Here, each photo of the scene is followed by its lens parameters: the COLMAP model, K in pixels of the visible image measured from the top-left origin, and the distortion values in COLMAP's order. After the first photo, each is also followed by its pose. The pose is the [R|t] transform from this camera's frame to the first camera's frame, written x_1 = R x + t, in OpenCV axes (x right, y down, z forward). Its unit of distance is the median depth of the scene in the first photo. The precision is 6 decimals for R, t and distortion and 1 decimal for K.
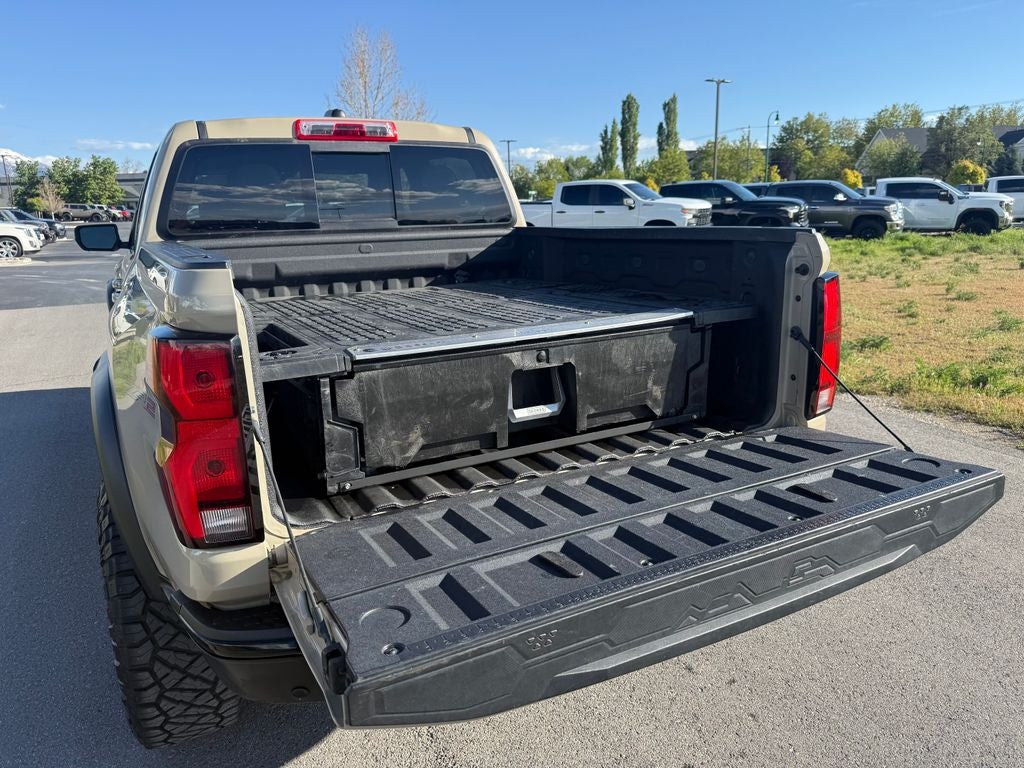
lens RADIAL K [[718.4, 0, 513.0], [0, 718.4, 396.1], [0, 0, 1]] dist [0.053662, -0.033525]
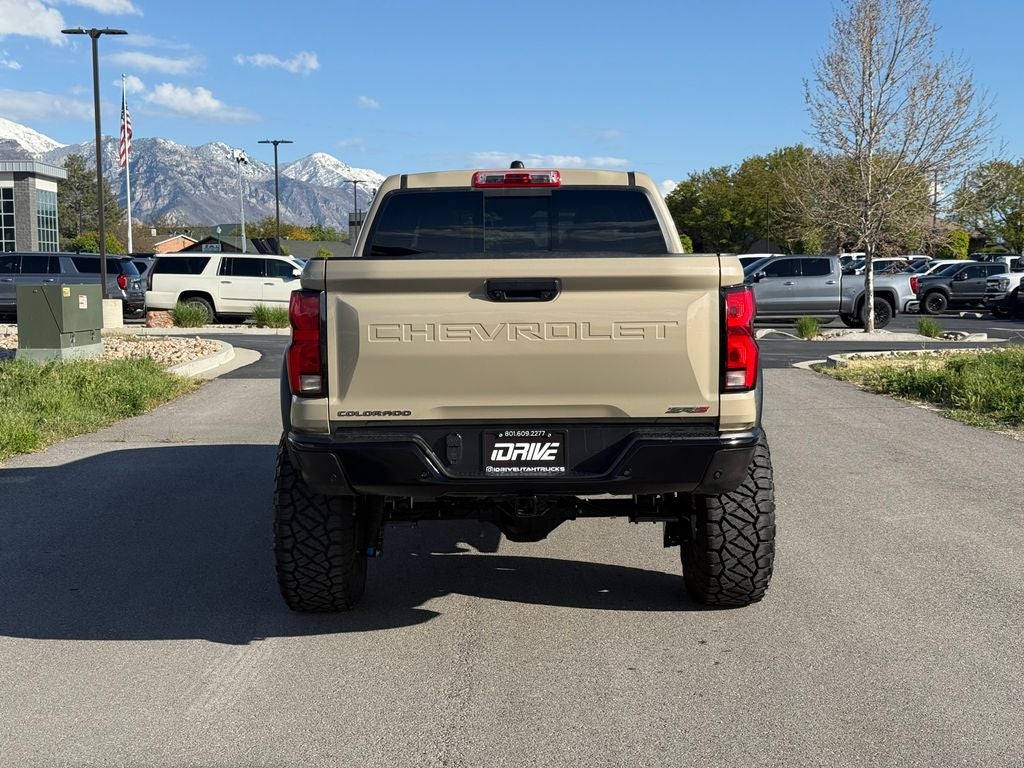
lens RADIAL K [[1423.2, 0, 506.2], [0, 1423.2, 391.8], [0, 0, 1]] dist [0.198944, -0.406140]
pose [[0.879473, 0.054161, -0.472857, 1.298622], [-0.132340, 0.982153, -0.133645, 0.431876], [0.457180, 0.180115, 0.870945, -1.456803]]
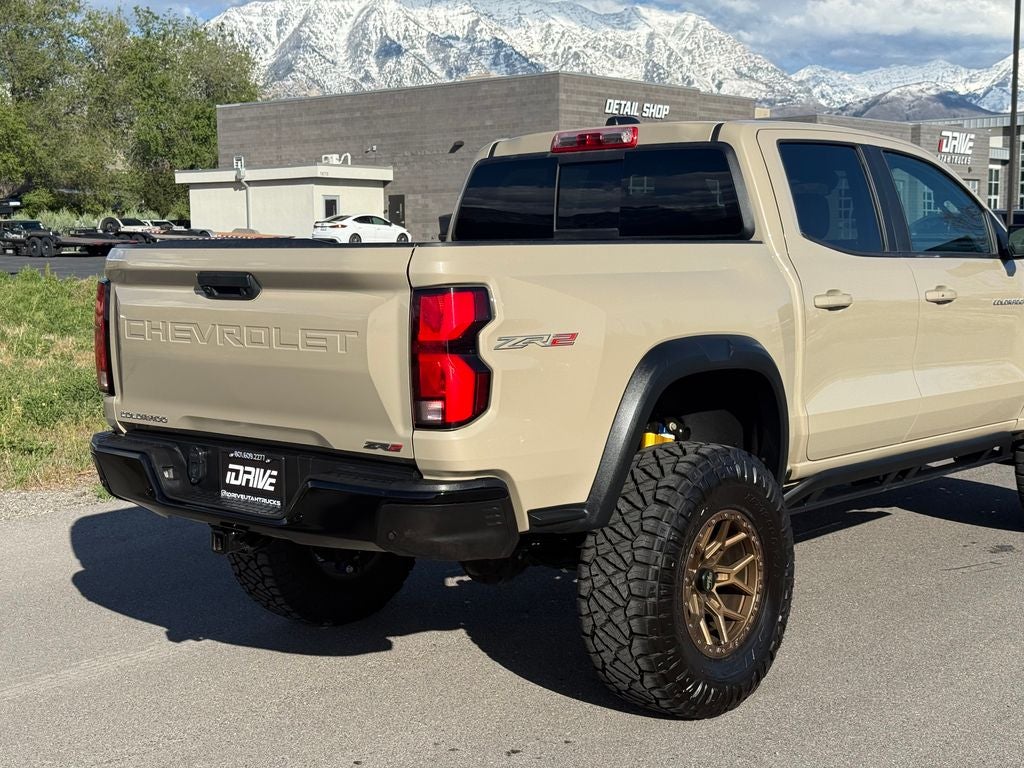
lens RADIAL K [[1423.2, 0, 506.2], [0, 1423.2, 391.8], [0, 0, 1]] dist [0.198944, -0.406140]
pose [[0.335350, 0.120055, -0.934413, 2.287383], [-0.238007, 0.970469, 0.039270, -0.126060], [0.911534, 0.209227, 0.354020, 0.414712]]
